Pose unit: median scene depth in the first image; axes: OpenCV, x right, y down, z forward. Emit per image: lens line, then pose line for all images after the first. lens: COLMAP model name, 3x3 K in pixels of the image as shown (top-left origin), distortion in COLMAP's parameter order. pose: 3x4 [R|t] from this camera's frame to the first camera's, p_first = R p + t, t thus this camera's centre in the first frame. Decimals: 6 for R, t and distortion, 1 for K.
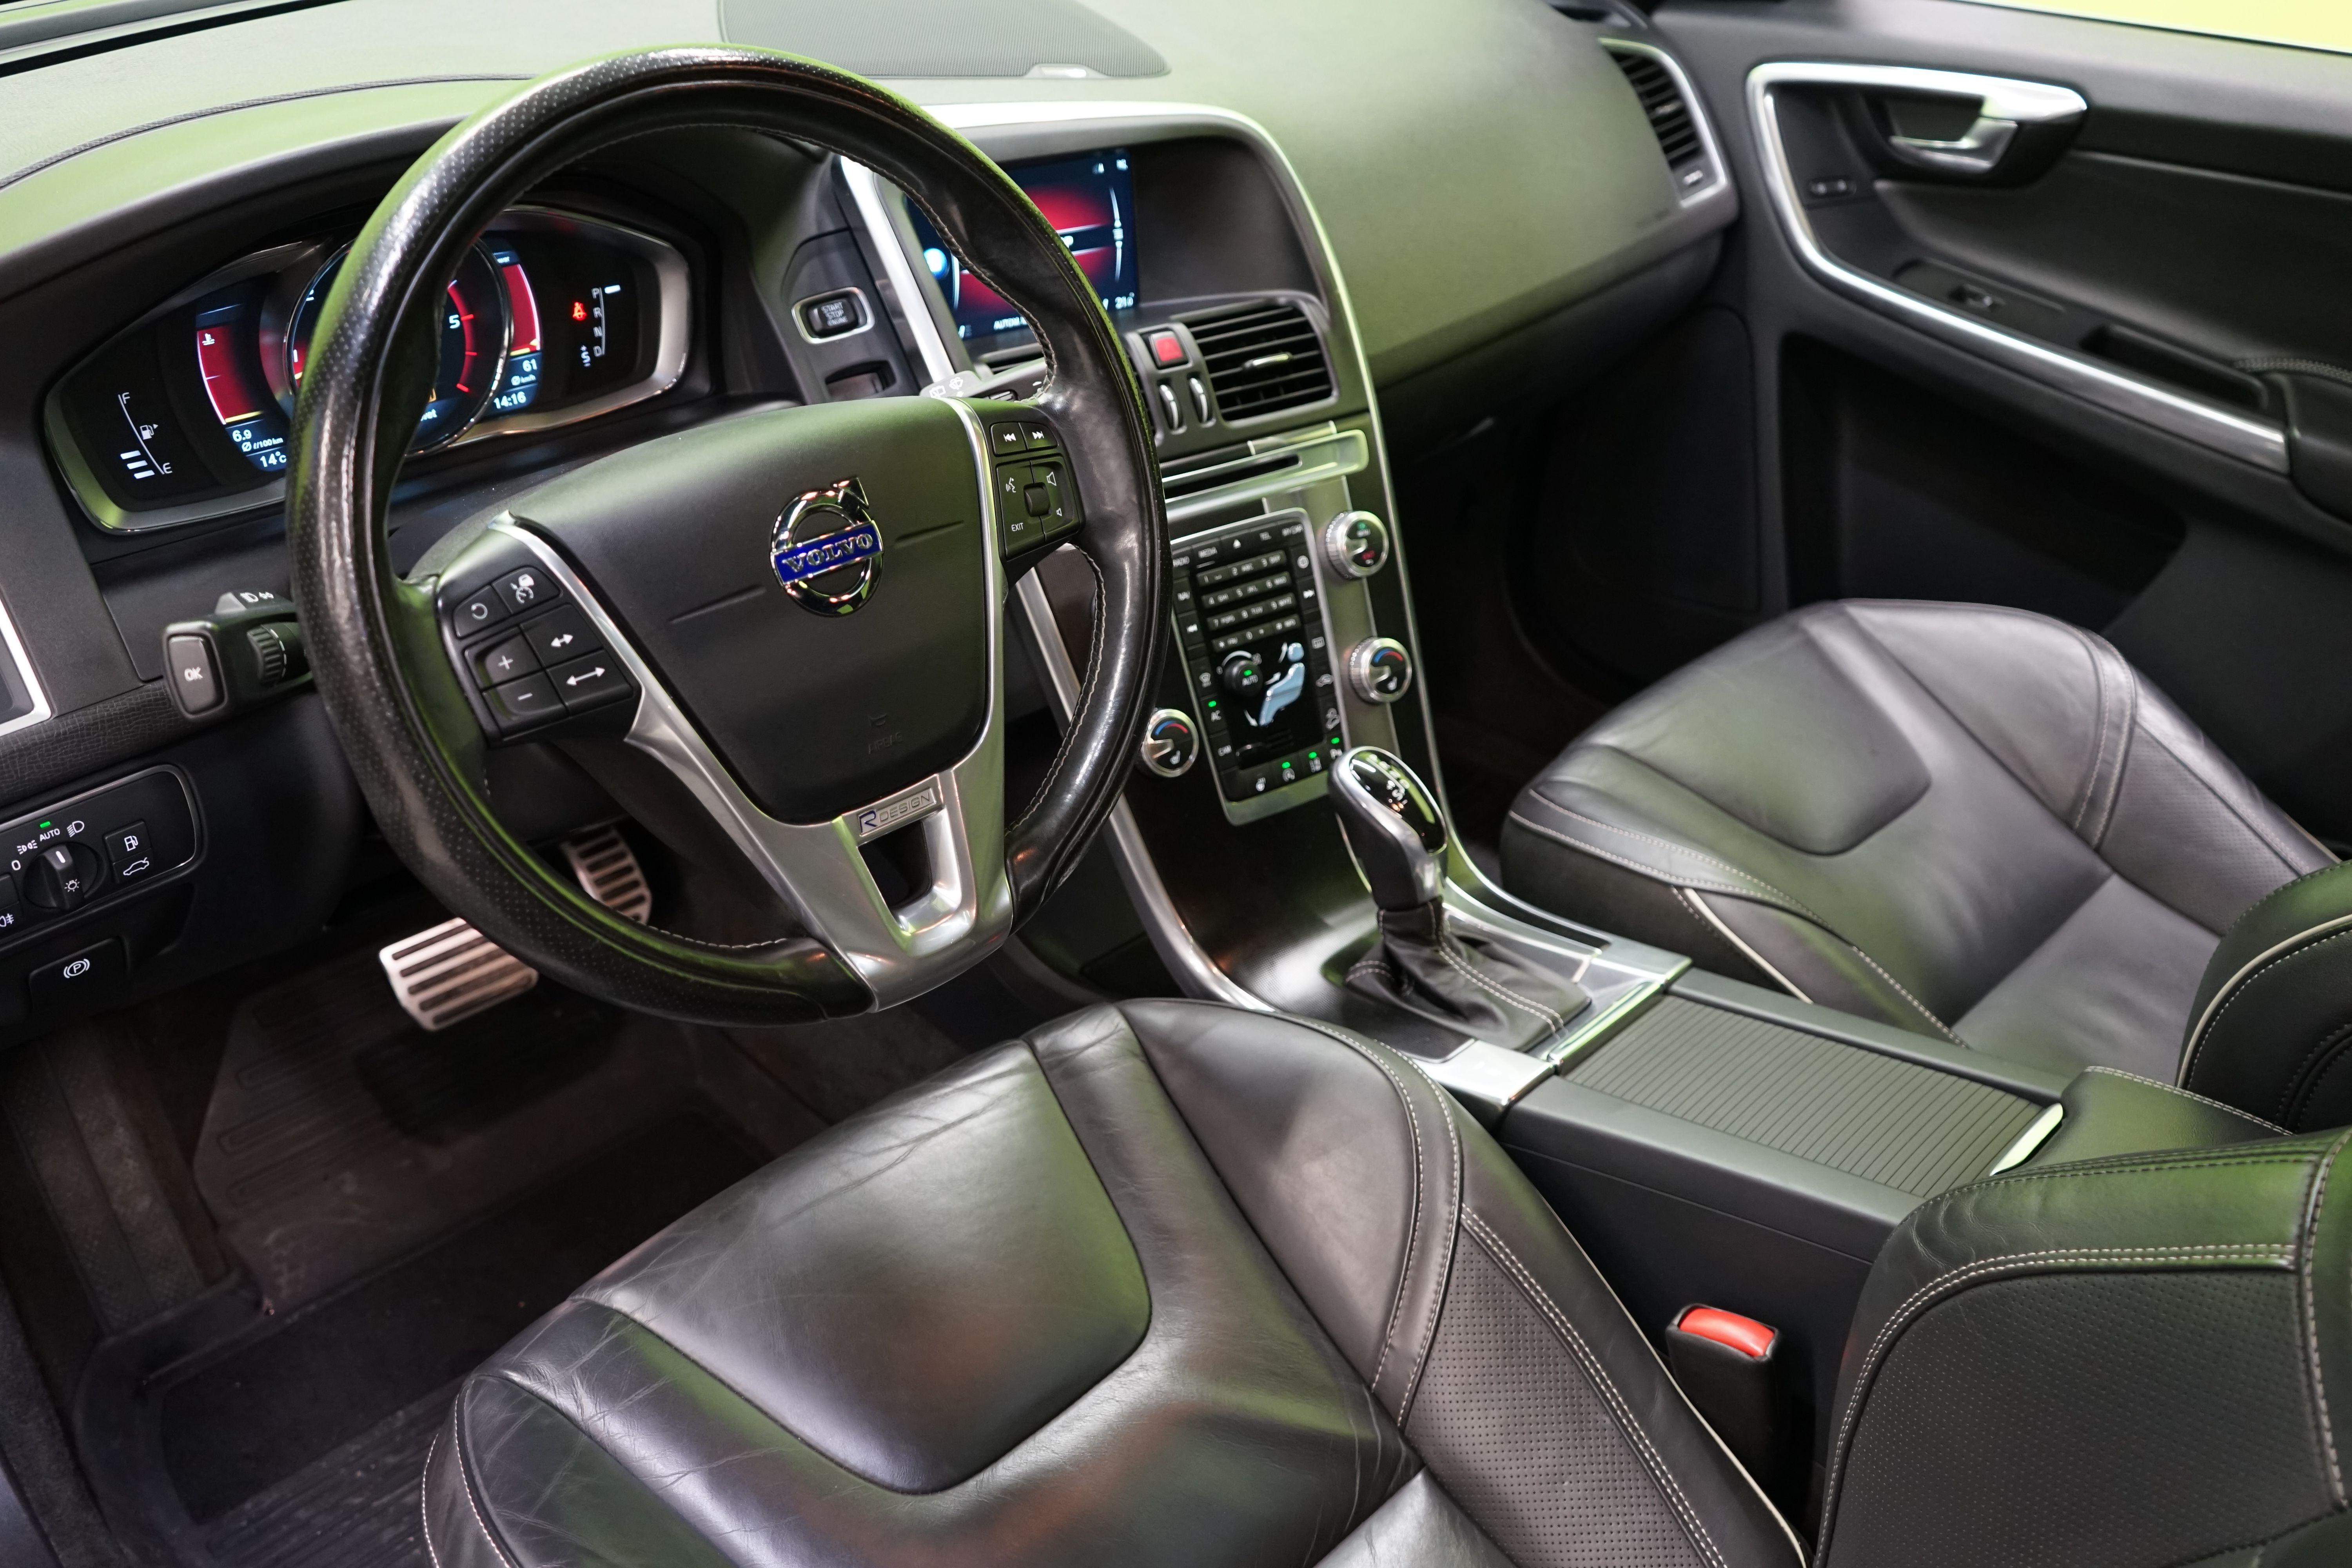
lens RADIAL K [[2025.3, 0, 1182.8], [0, 2025.3, 786.3], [0, 0, 1]] dist [-0.023640, 0.014739]
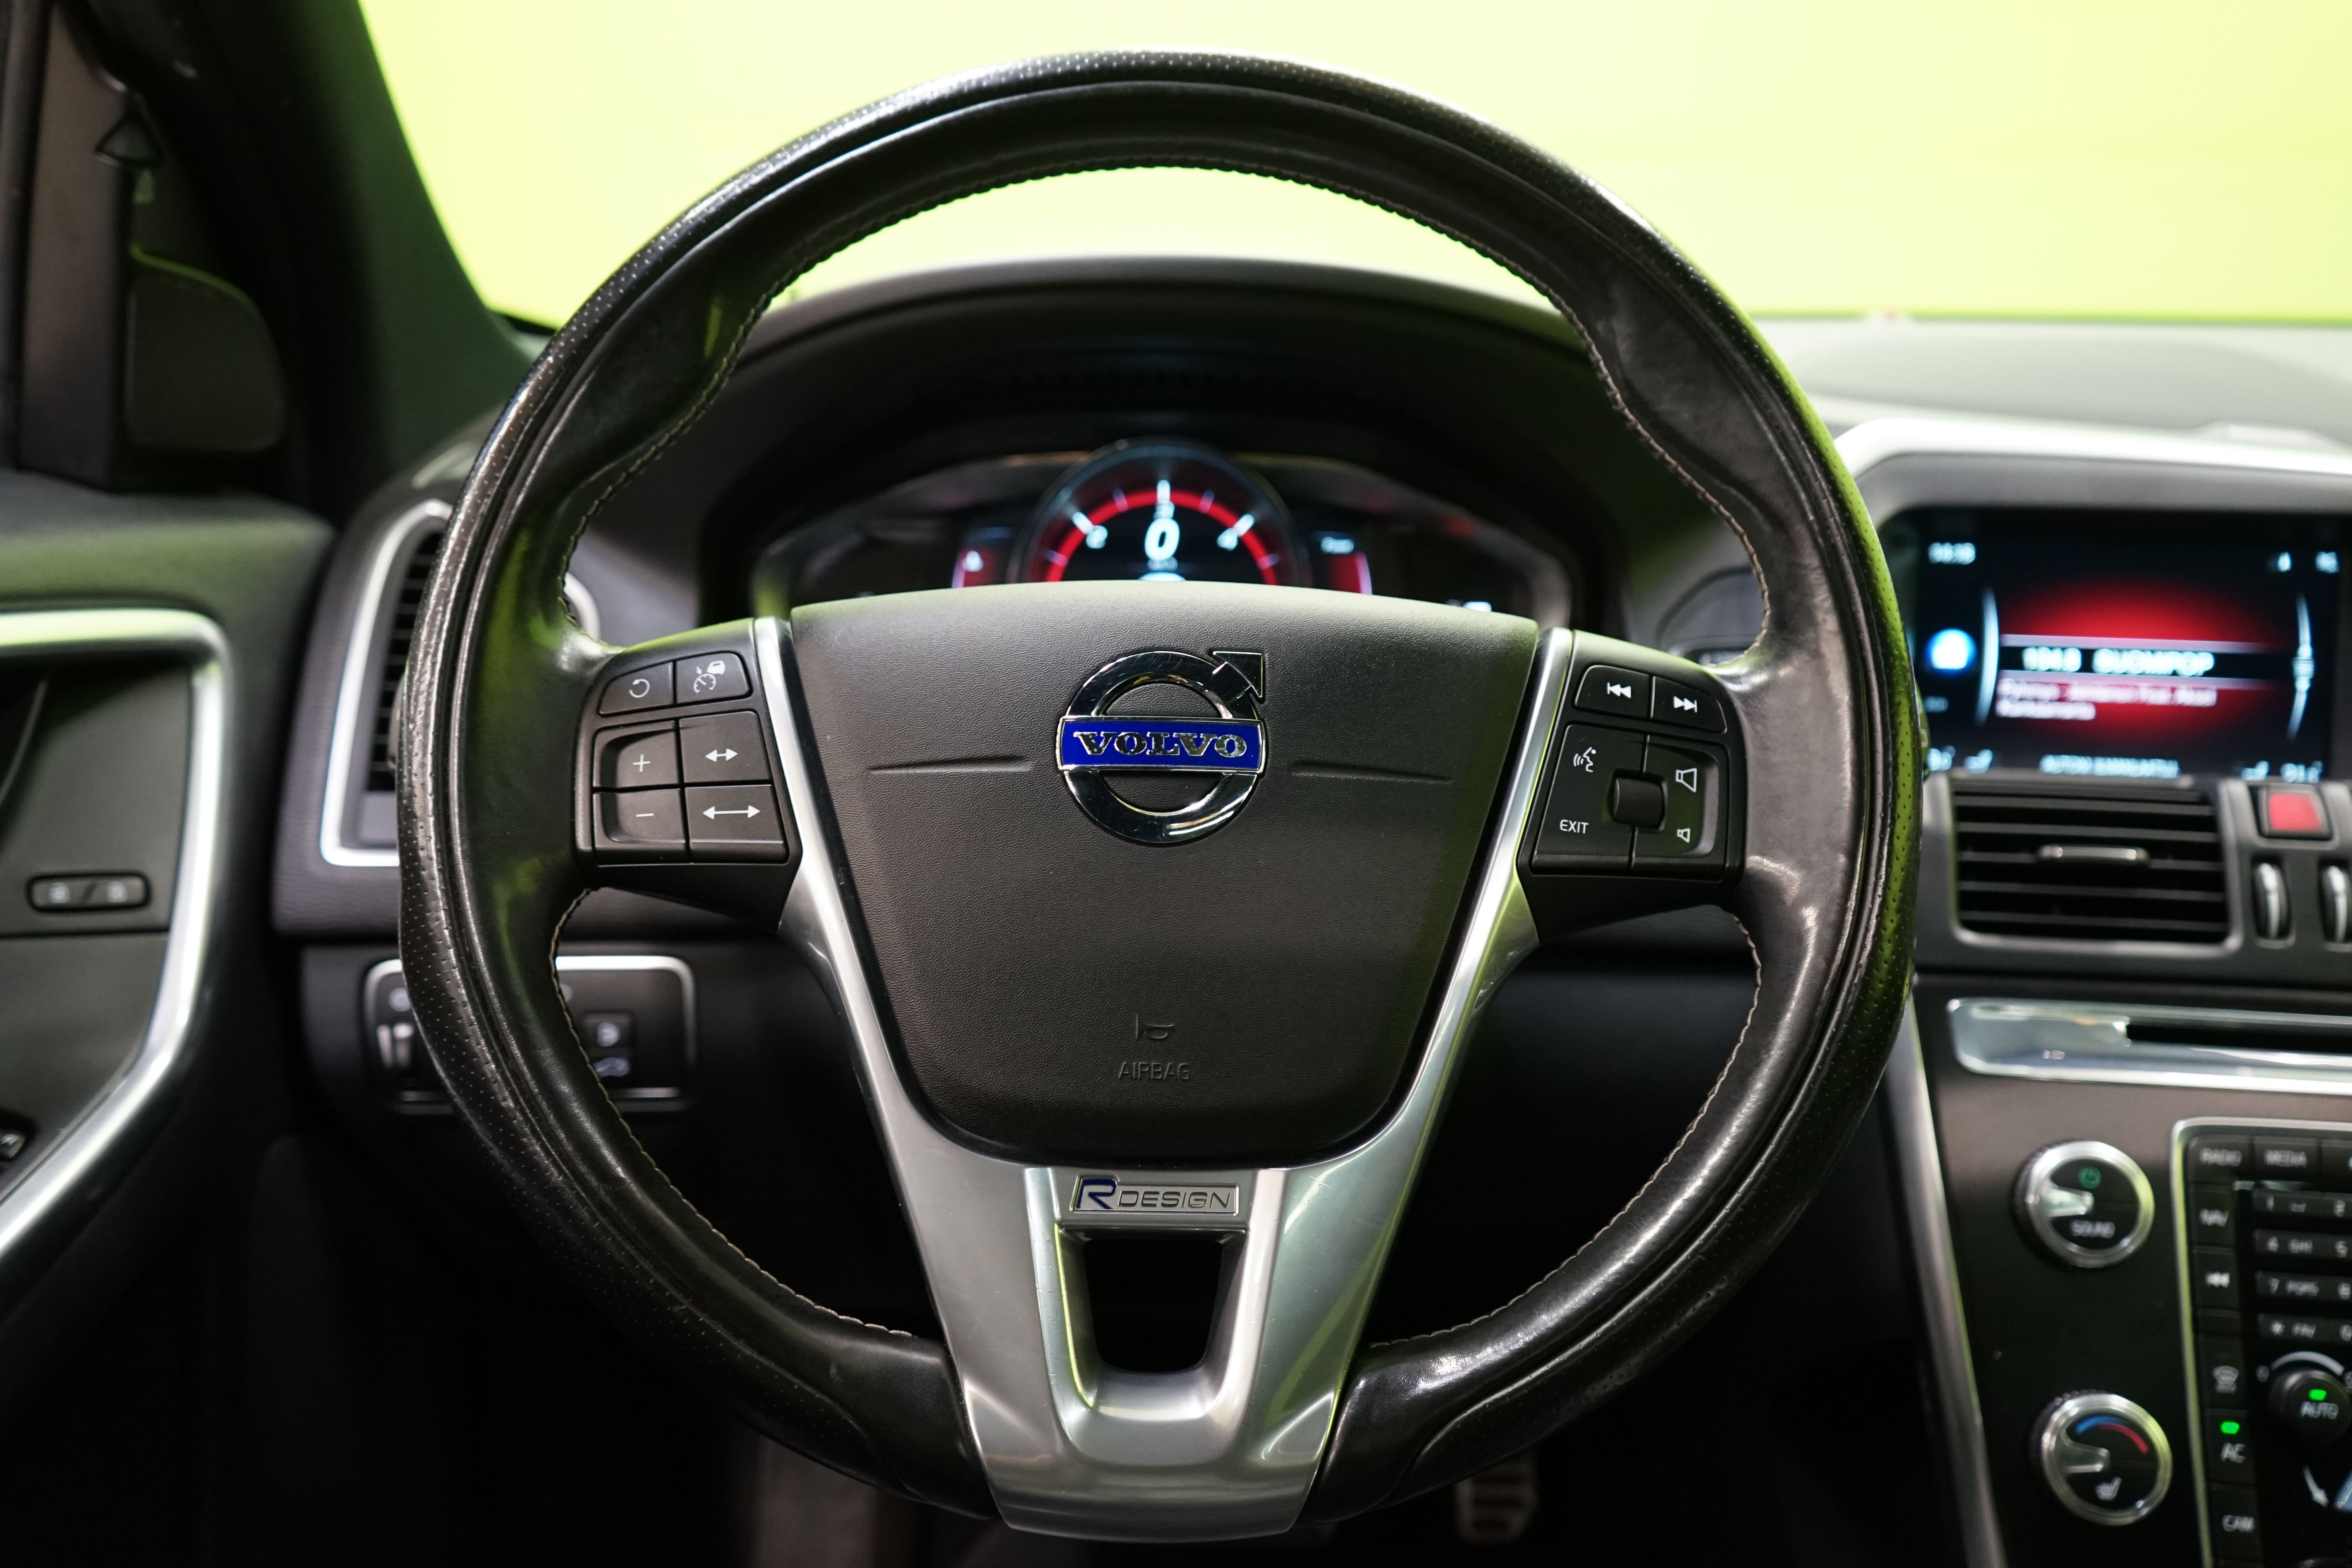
lens RADIAL K [[2058.1, 0, 1180.6], [0, 2058.1, 781.4], [0, 0, 1]] dist [-0.000034, -0.002396]
pose [[0.705313, 0.116750, -0.699216, 0.181923], [-0.356100, 0.911219, -0.207057, 0.015757], [0.612965, 0.395031, 0.684269, 0.383838]]
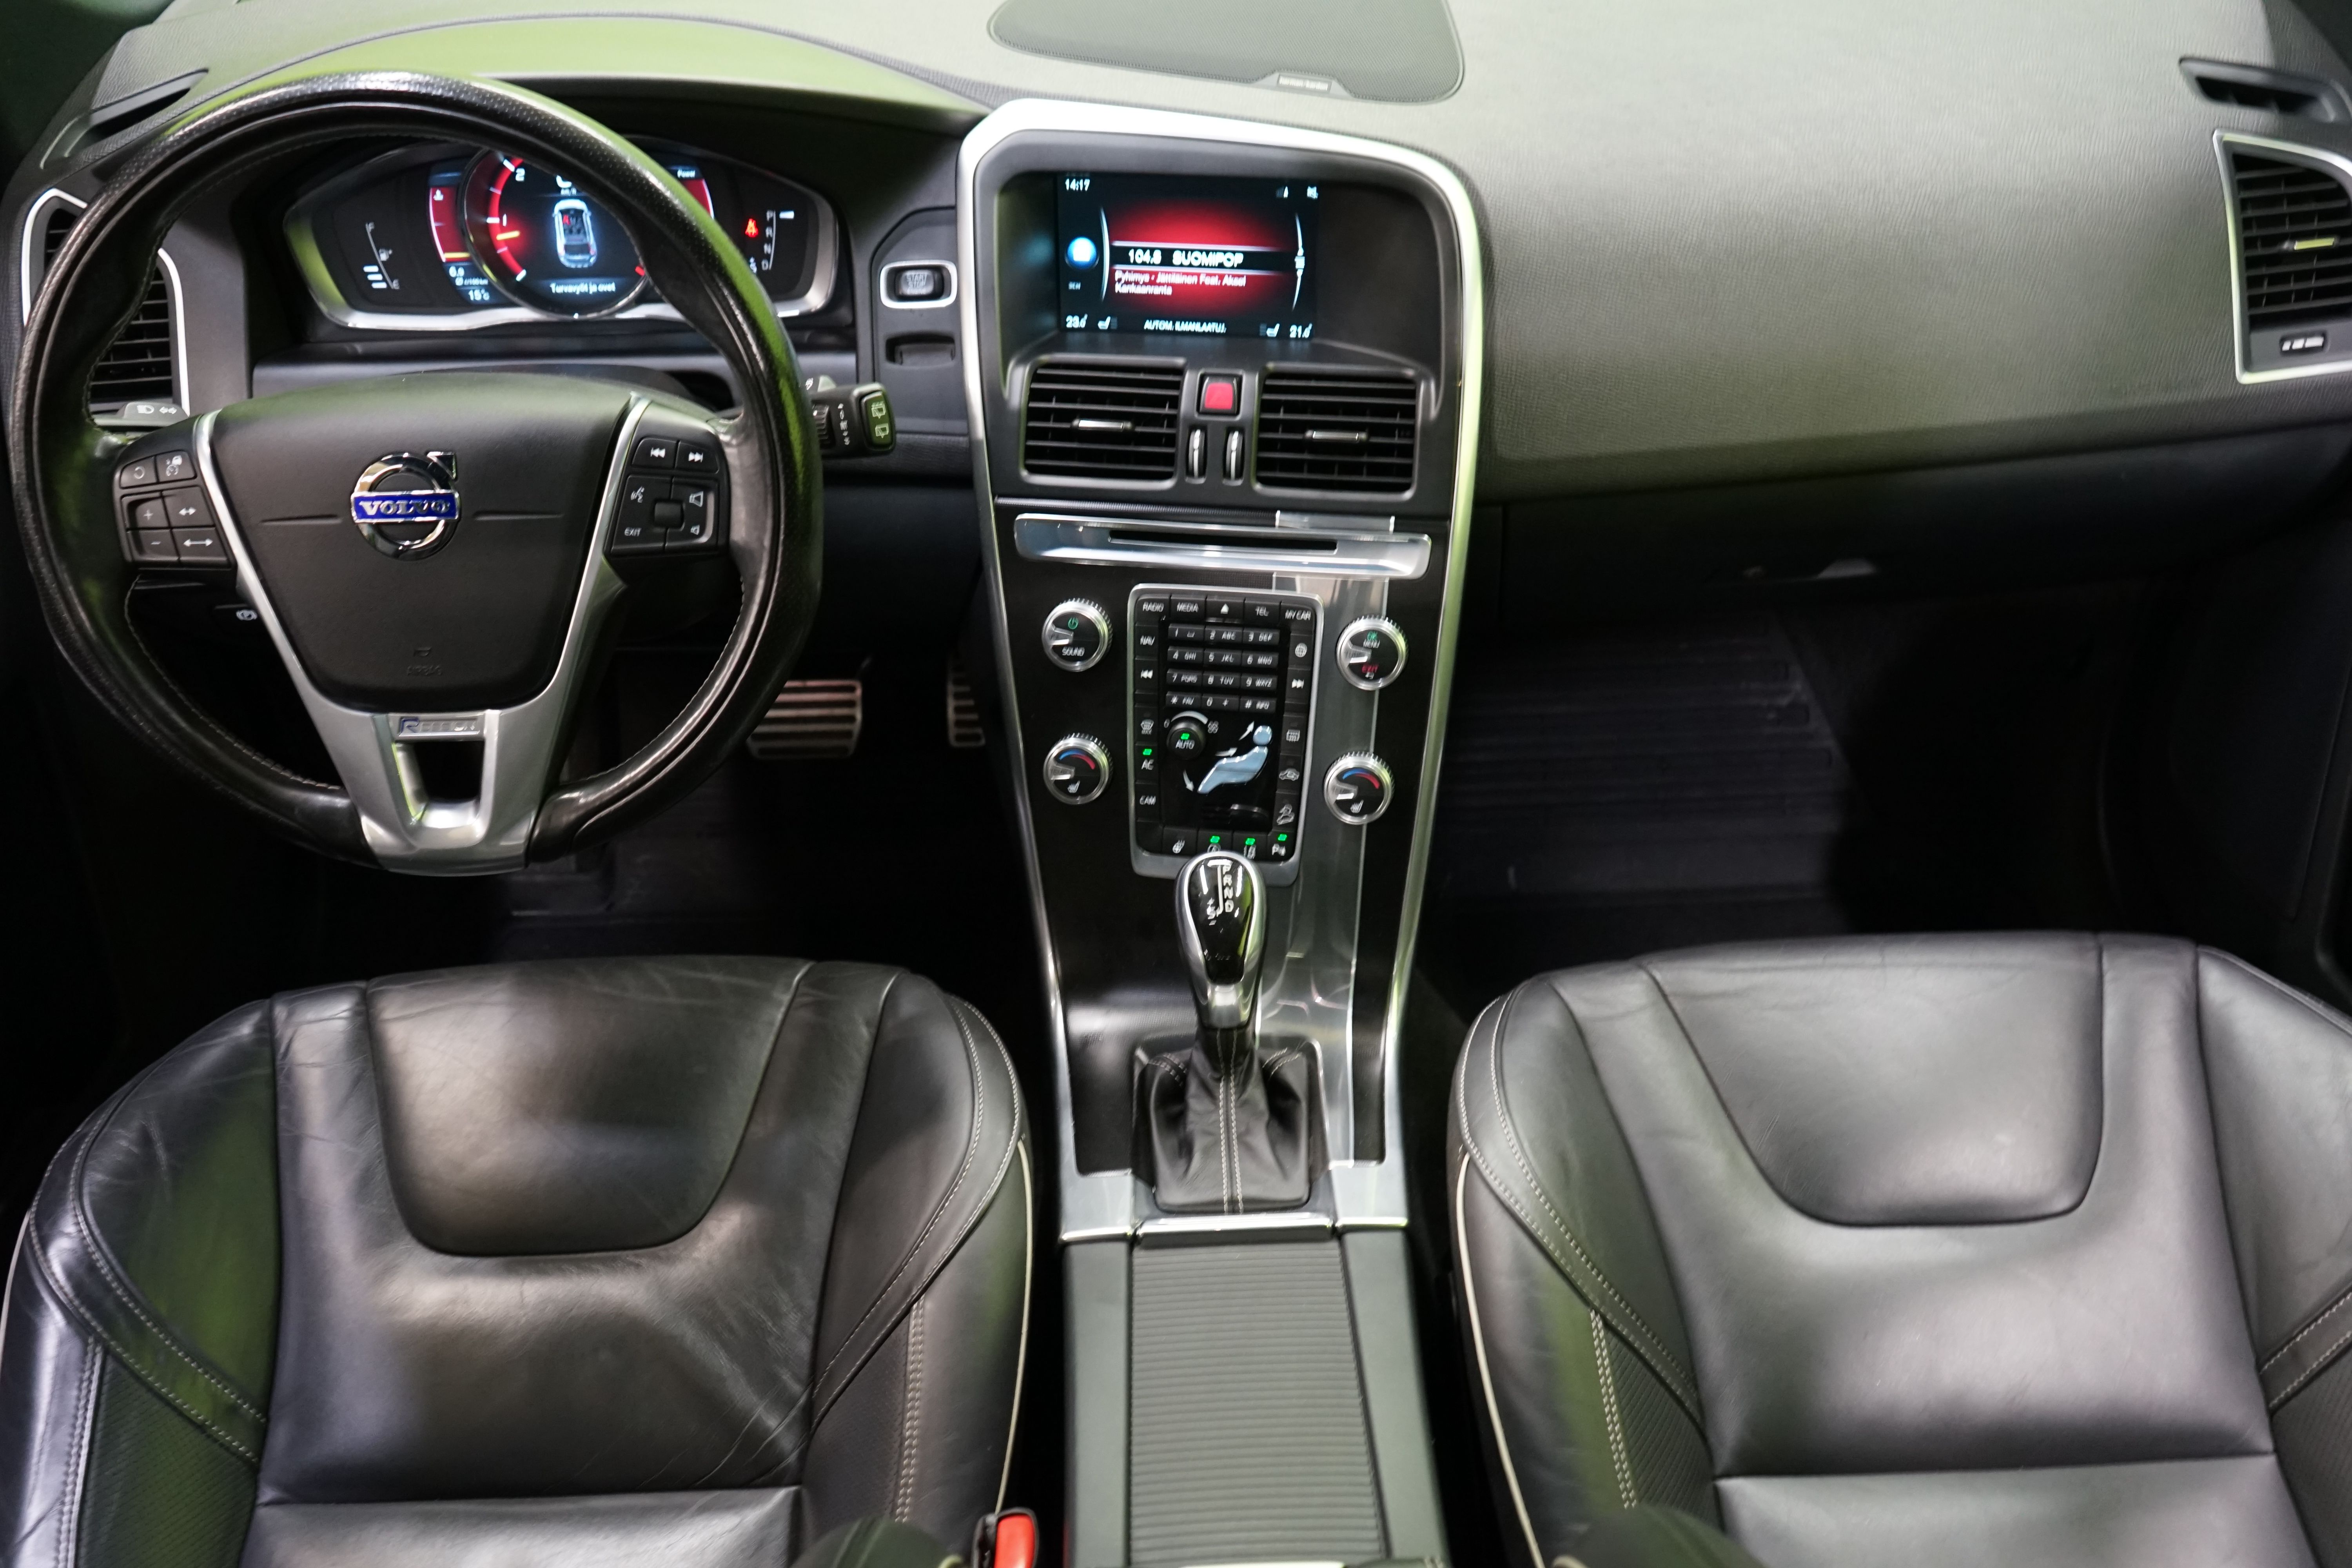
lens RADIAL K [[2058.1, 0, 1187.0], [0, 2058.1, 784.7], [0, 0, 1]] dist [-0.000034, -0.002396]
pose [[0.715178, 0.385054, -0.583313, 0.626312], [-0.319805, 0.922355, 0.216760, -0.252173], [0.621487, 0.031525, 0.782790, 0.222714]]
